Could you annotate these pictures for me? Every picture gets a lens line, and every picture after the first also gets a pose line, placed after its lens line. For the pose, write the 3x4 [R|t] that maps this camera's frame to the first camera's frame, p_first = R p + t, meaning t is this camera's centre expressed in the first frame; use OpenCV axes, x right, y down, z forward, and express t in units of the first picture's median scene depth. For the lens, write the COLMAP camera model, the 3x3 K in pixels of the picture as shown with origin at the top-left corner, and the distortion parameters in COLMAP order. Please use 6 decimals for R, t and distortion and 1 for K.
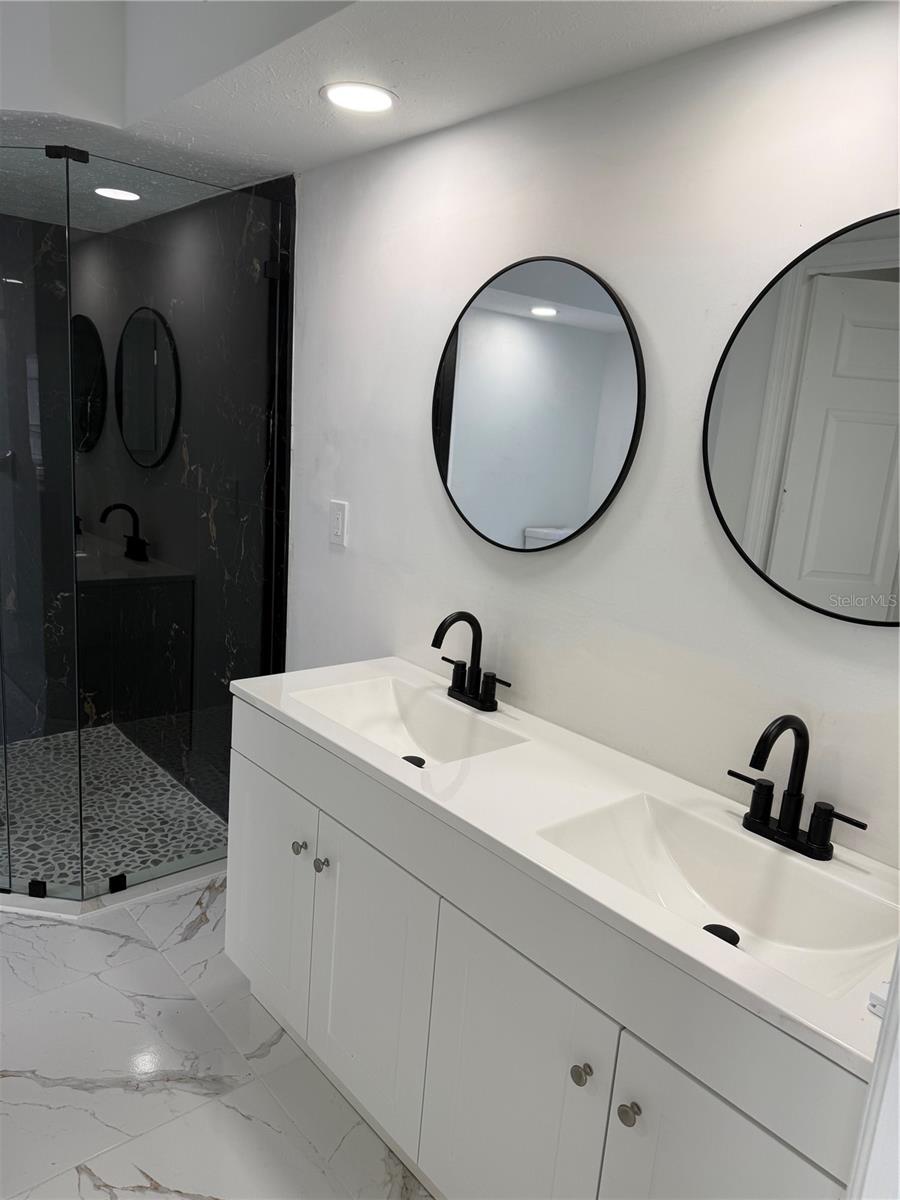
lens RADIAL K [[831.6, 0, 451.3], [0, 831.6, 612.3], [0, 0, 1]] dist [0.055497, -0.071310]
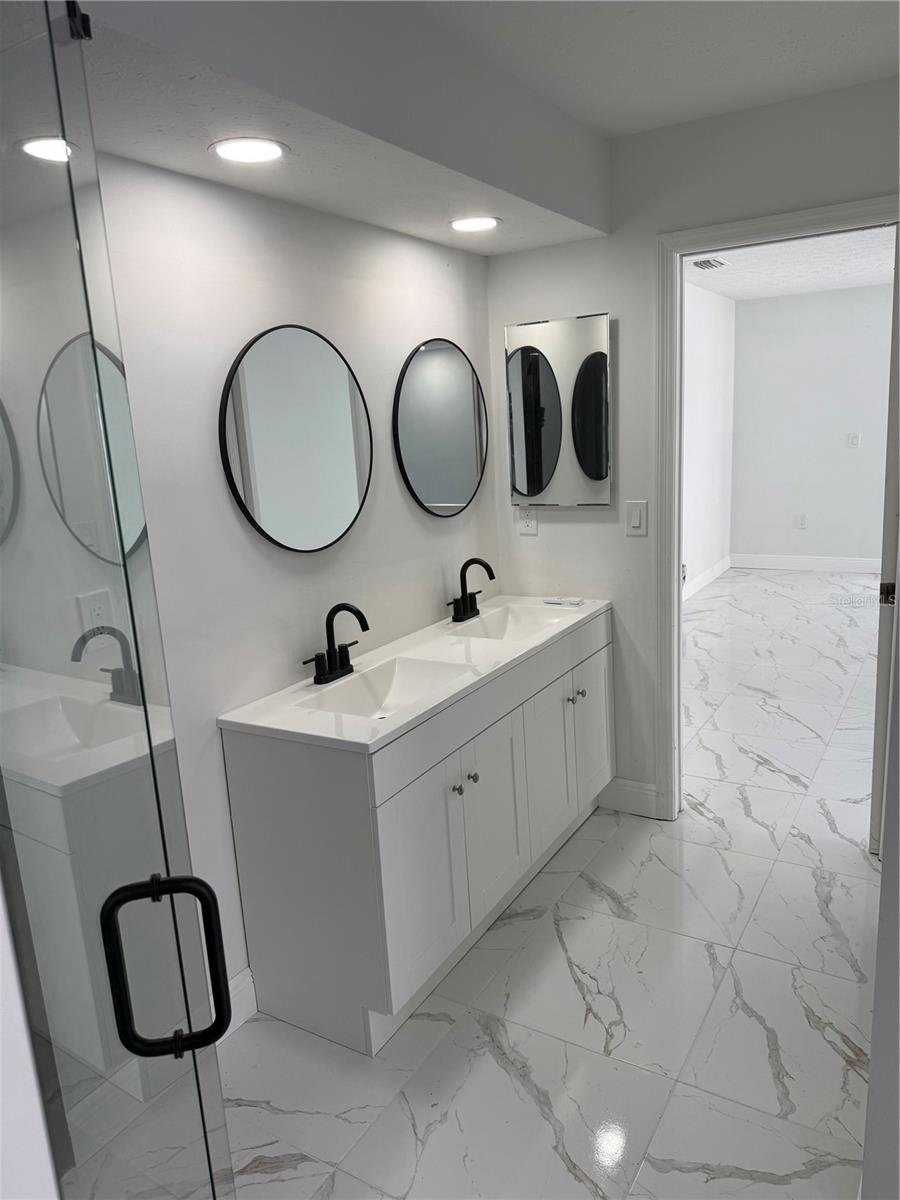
lens RADIAL K [[831.6, 0, 451.3], [0, 831.6, 612.3], [0, 0, 1]] dist [0.055497, -0.071310]
pose [[-0.309821, -0.271050, 0.911341, -0.882283], [0.240416, 0.905023, 0.350903, -0.291094], [-0.919897, 0.327818, -0.215230, 0.832892]]
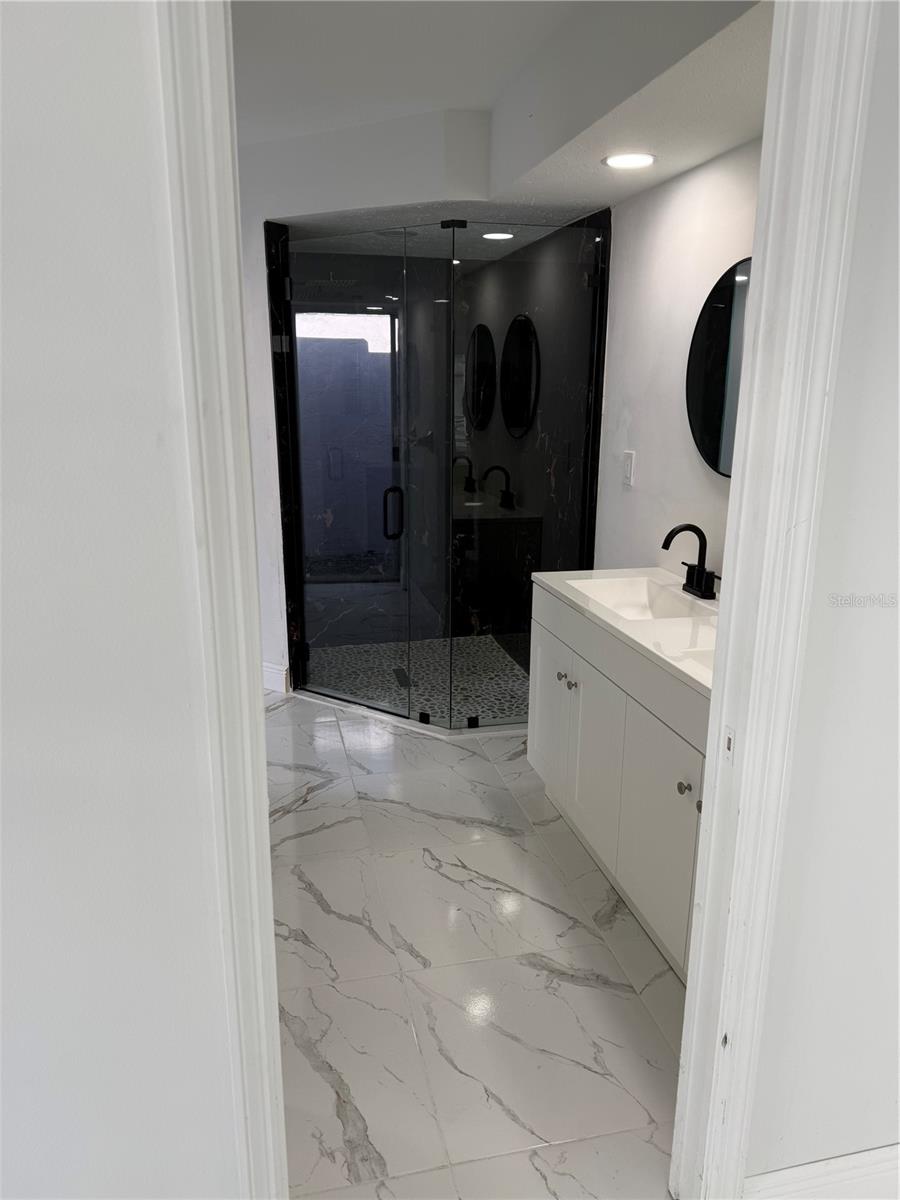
lens RADIAL K [[840.4, 0, 478.0], [0, 840.4, 613.5], [0, 0, 1]] dist [0.063766, -0.127309]
pose [[0.896350, 0.046644, -0.440887, 0.245123], [-0.036125, 0.998827, 0.032227, 0.086557], [0.441873, -0.012960, 0.896984, -0.303274]]
